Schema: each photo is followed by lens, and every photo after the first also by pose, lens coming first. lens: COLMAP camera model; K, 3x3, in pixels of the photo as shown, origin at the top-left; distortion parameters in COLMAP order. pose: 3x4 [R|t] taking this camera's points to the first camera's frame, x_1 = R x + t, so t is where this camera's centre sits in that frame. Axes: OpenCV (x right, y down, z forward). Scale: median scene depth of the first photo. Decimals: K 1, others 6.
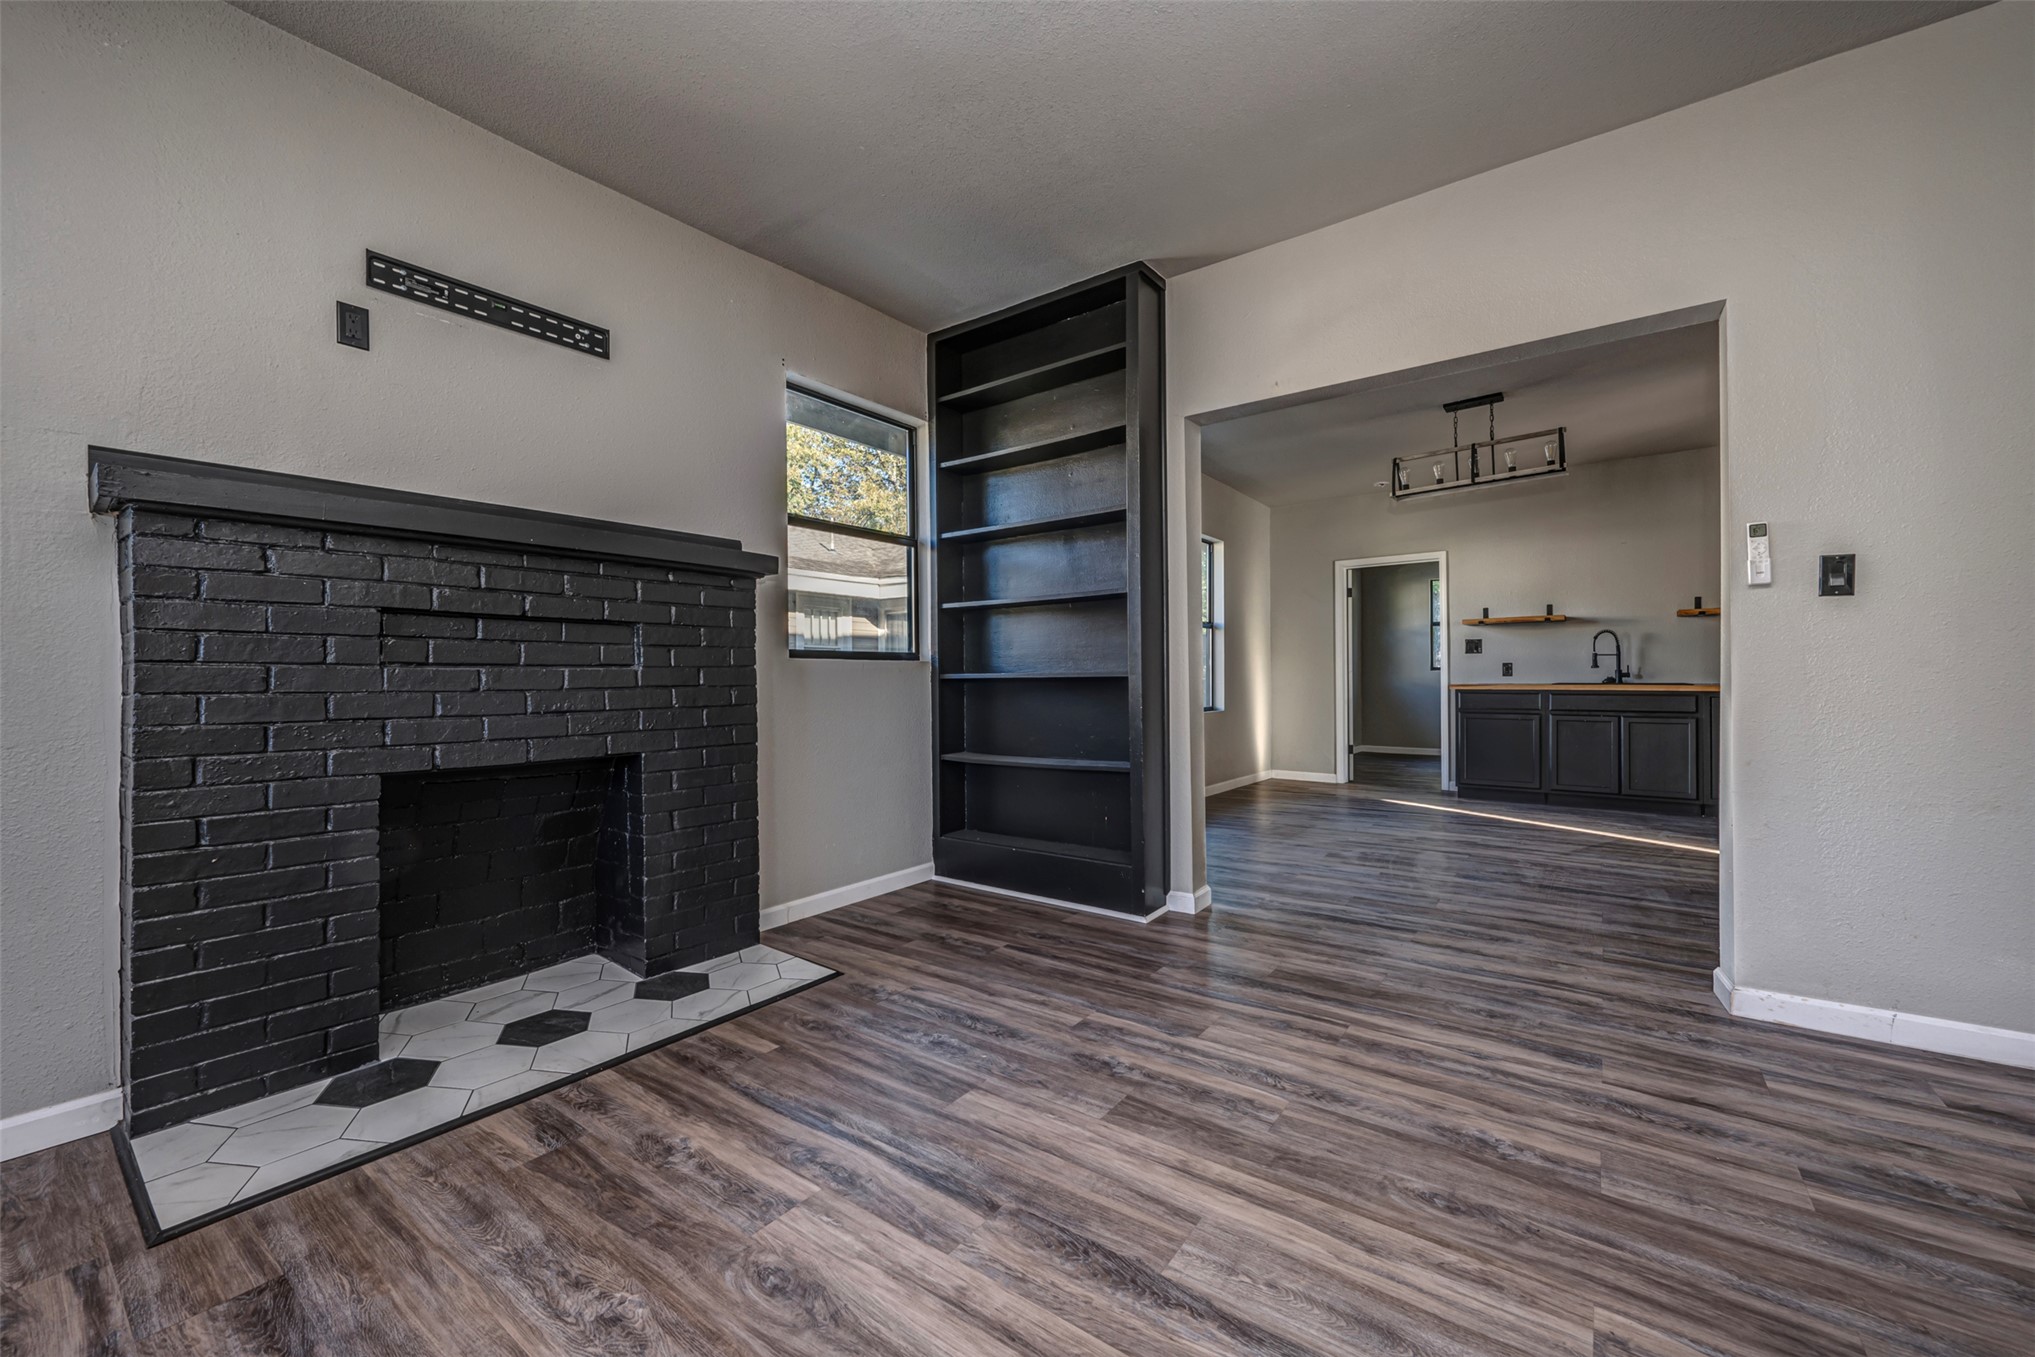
lens RADIAL K [[800.7, 0, 1015.4], [0, 800.7, 677.3], [0, 0, 1]] dist [-0.002380, 0.000104]
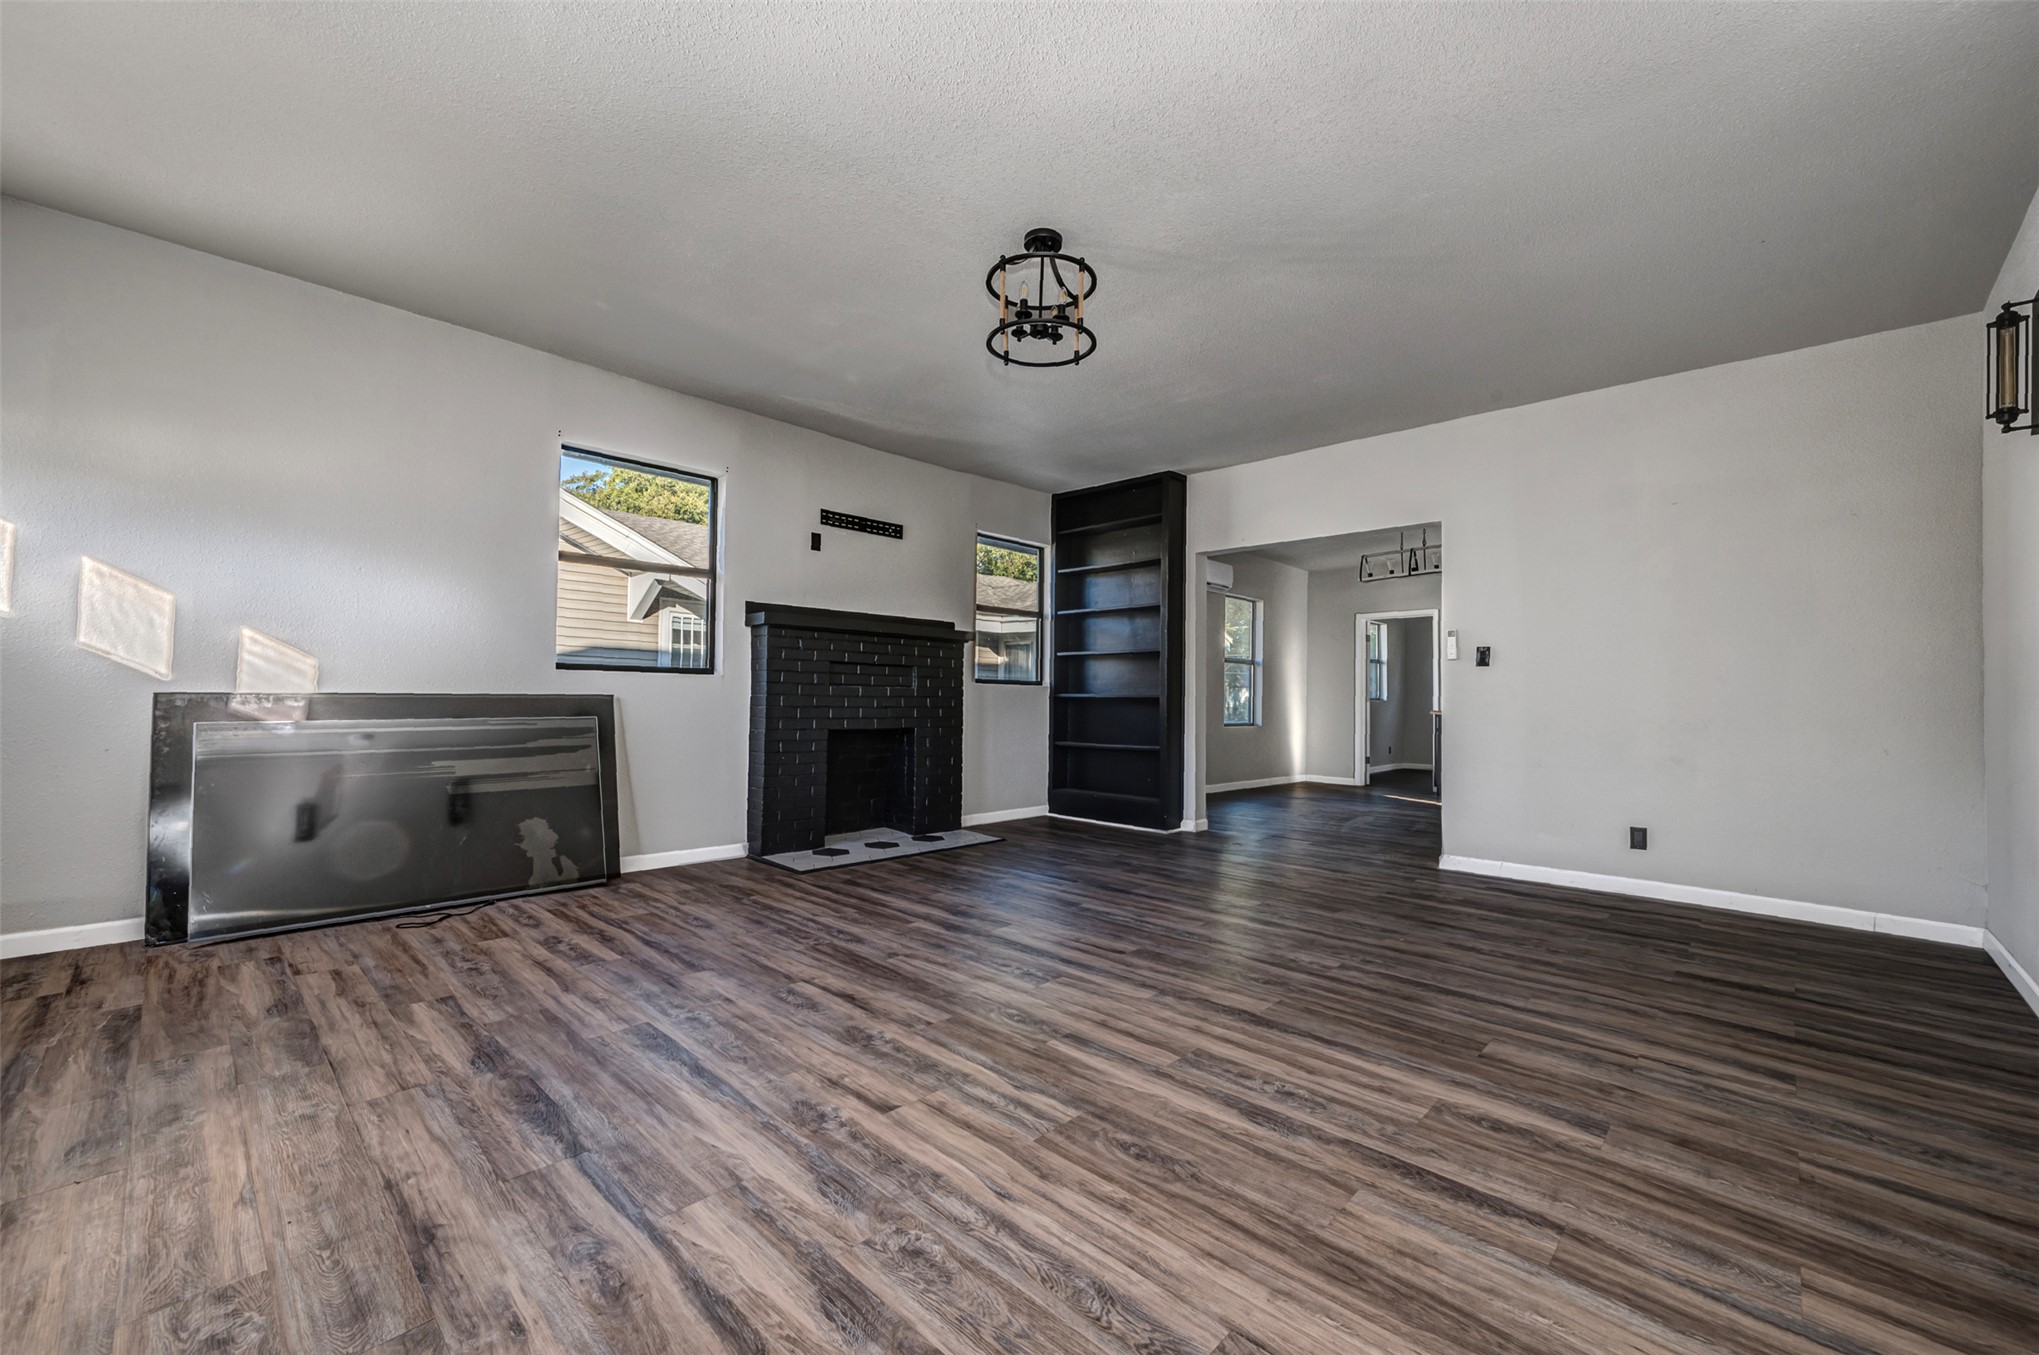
lens RADIAL K [[802.2, 0, 1017.4], [0, 802.2, 676.3], [0, 0, 1]] dist [-0.002380, 0.000104]
pose [[0.991736, 0.019830, -0.126757, 0.062506], [-0.023335, 0.999384, -0.026225, 0.007764], [0.126158, 0.028967, 0.991587, -1.027355]]
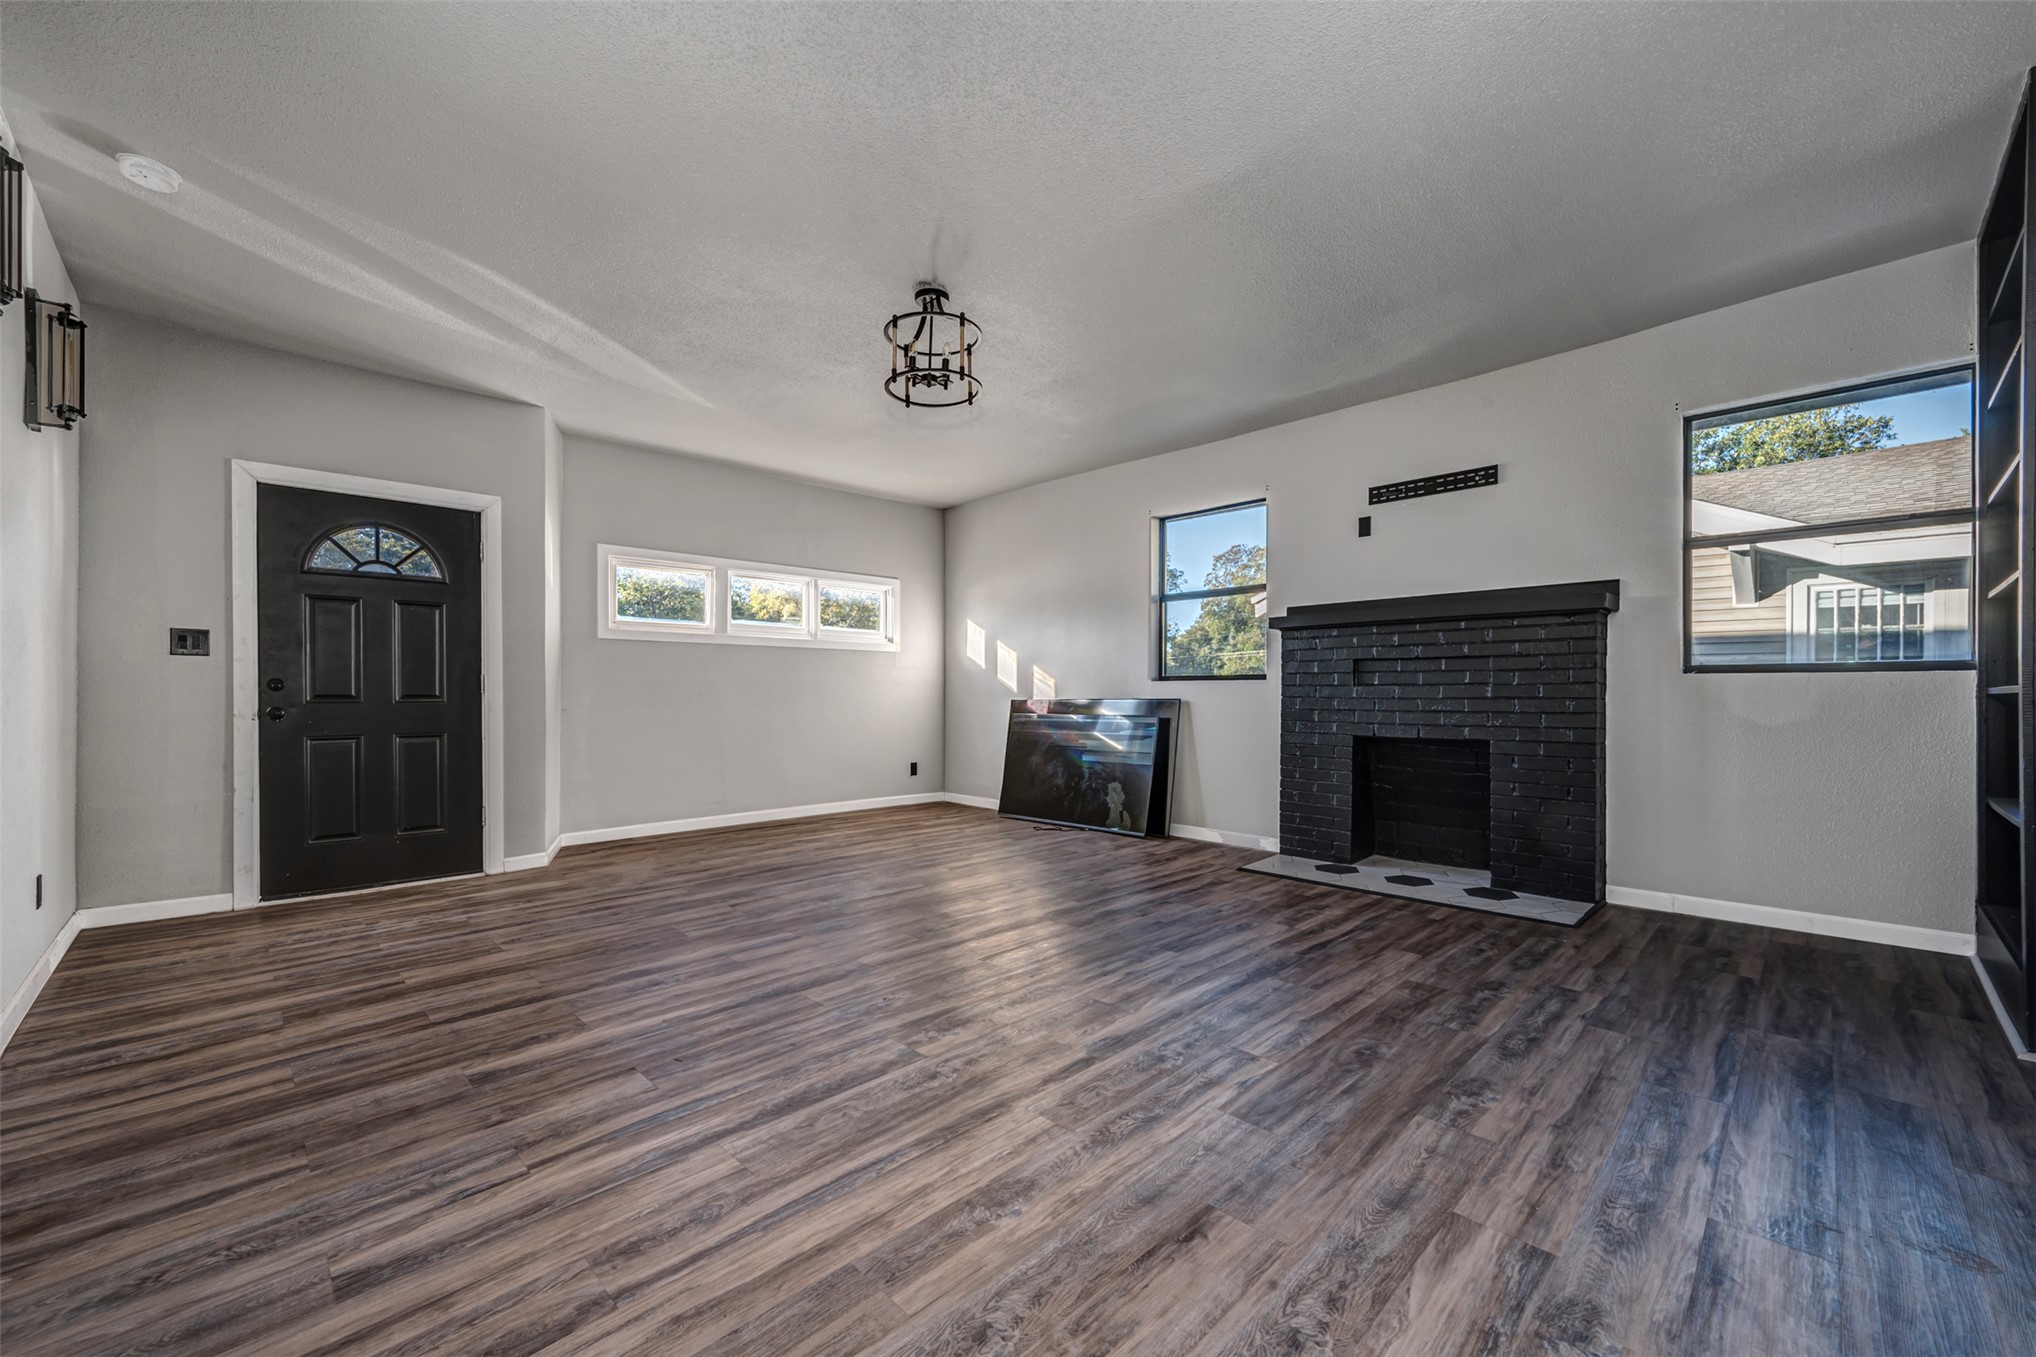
lens RADIAL K [[800.4, 0, 1028.2], [0, 800.4, 689.8], [0, 0, 1]] dist [-0.002571, -0.000148]
pose [[-0.137539, 0.001501, -0.990495, 1.133774], [-0.000156, 0.999999, 0.001538, -0.004783], [0.990496, 0.000366, -0.137538, 0.321486]]
